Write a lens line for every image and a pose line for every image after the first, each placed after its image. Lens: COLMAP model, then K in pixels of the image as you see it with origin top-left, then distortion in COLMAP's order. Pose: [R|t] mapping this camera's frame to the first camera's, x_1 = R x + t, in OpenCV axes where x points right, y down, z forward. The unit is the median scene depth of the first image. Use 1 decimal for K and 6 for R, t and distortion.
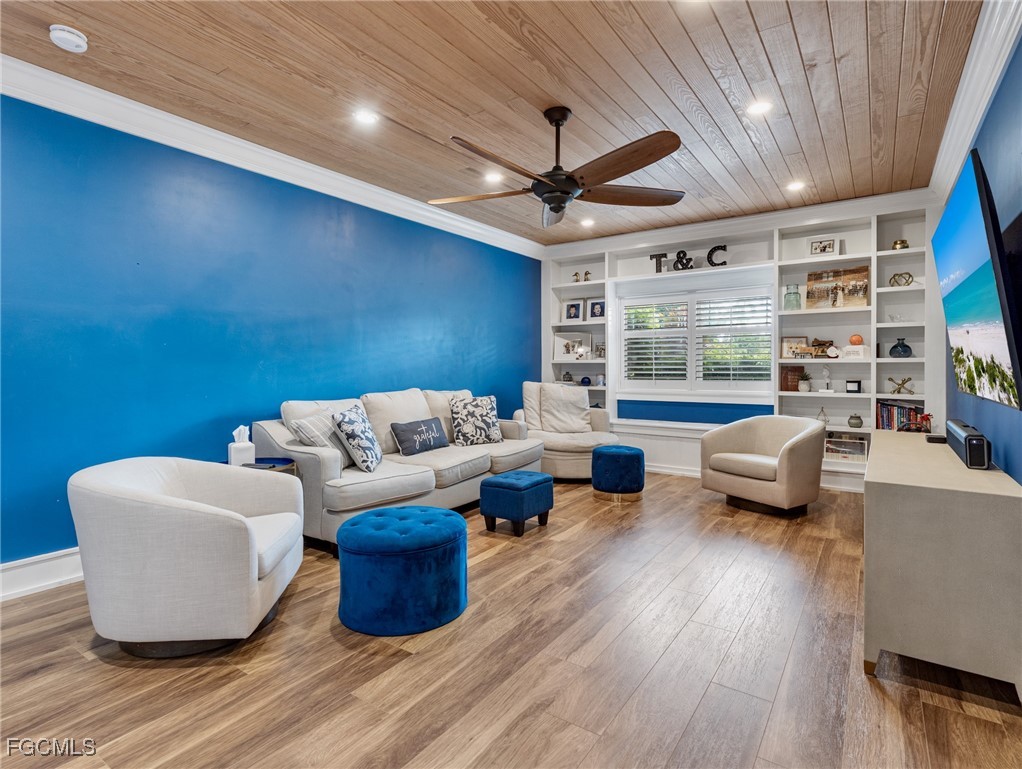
lens RADIAL K [[518.0, 0, 514.5], [0, 518.0, 374.2], [0, 0, 1]] dist [0.010284, -0.002412]
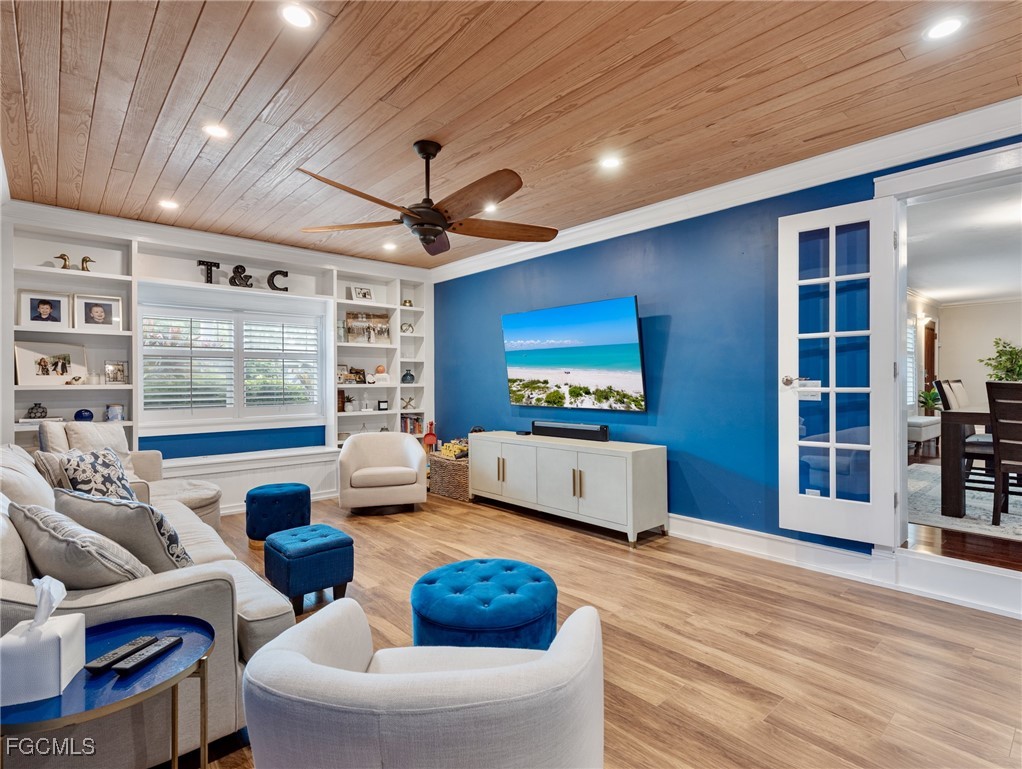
lens RADIAL K [[518.0, 0, 512.0], [0, 518.0, 384.8], [0, 0, 1]] dist [0.010284, -0.002412]
pose [[0.242969, -0.006022, 0.970015, -0.497899], [0.019256, 0.999814, 0.001384, -0.022136], [-0.969843, 0.018343, 0.243040, 0.352205]]
